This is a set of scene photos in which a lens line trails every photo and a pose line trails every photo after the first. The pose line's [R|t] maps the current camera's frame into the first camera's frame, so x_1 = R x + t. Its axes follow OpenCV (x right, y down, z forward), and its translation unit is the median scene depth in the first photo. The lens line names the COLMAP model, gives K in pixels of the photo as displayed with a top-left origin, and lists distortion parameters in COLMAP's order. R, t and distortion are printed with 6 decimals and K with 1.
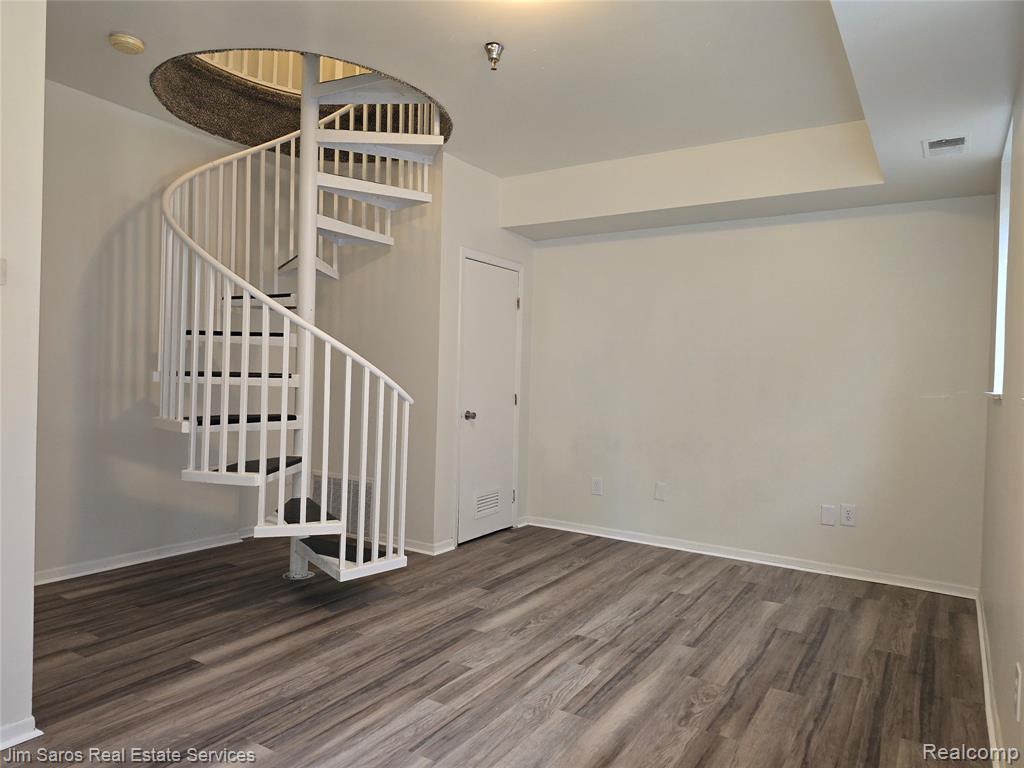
lens RADIAL K [[687.3, 0, 512.0], [0, 687.3, 384.0], [0, 0, 1]] dist [0.005495, 0.001198]
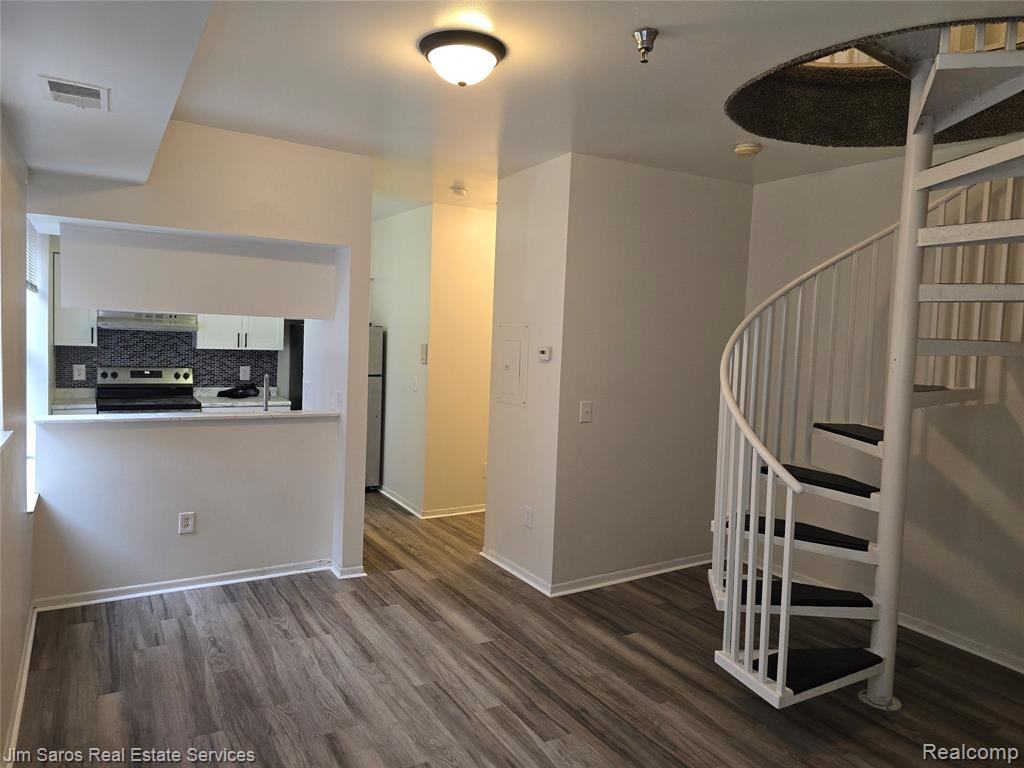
lens RADIAL K [[691.7, 0, 512.0], [0, 691.7, 384.0], [0, 0, 1]] dist [0.084757, -0.096435]
pose [[-0.458860, 0.024145, -0.888180, 0.745899], [-0.064778, 0.996061, 0.060544, -0.128687], [0.886144, 0.085316, -0.455489, 1.235400]]
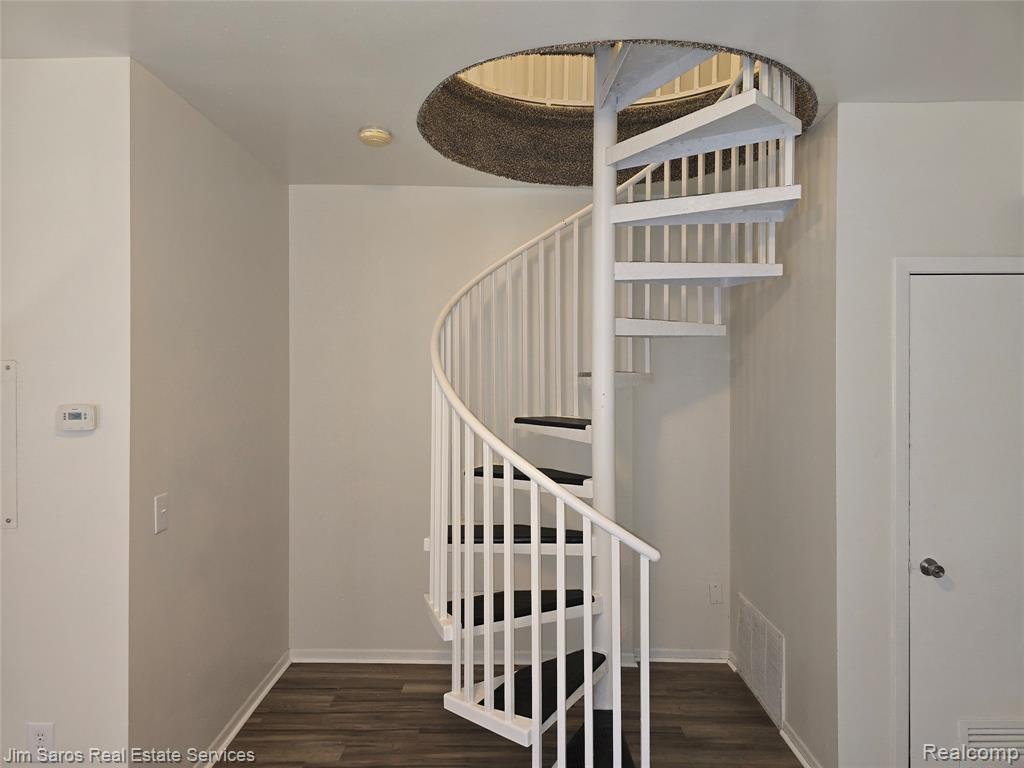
lens RADIAL K [[691.7, 0, 512.0], [0, 691.7, 384.0], [0, 0, 1]] dist [0.084757, -0.096435]
pose [[0.522736, -0.020889, -0.852238, 0.366389], [-0.002397, 0.999660, -0.025973, -0.127293], [0.852491, 0.015620, 0.522508, 0.669541]]
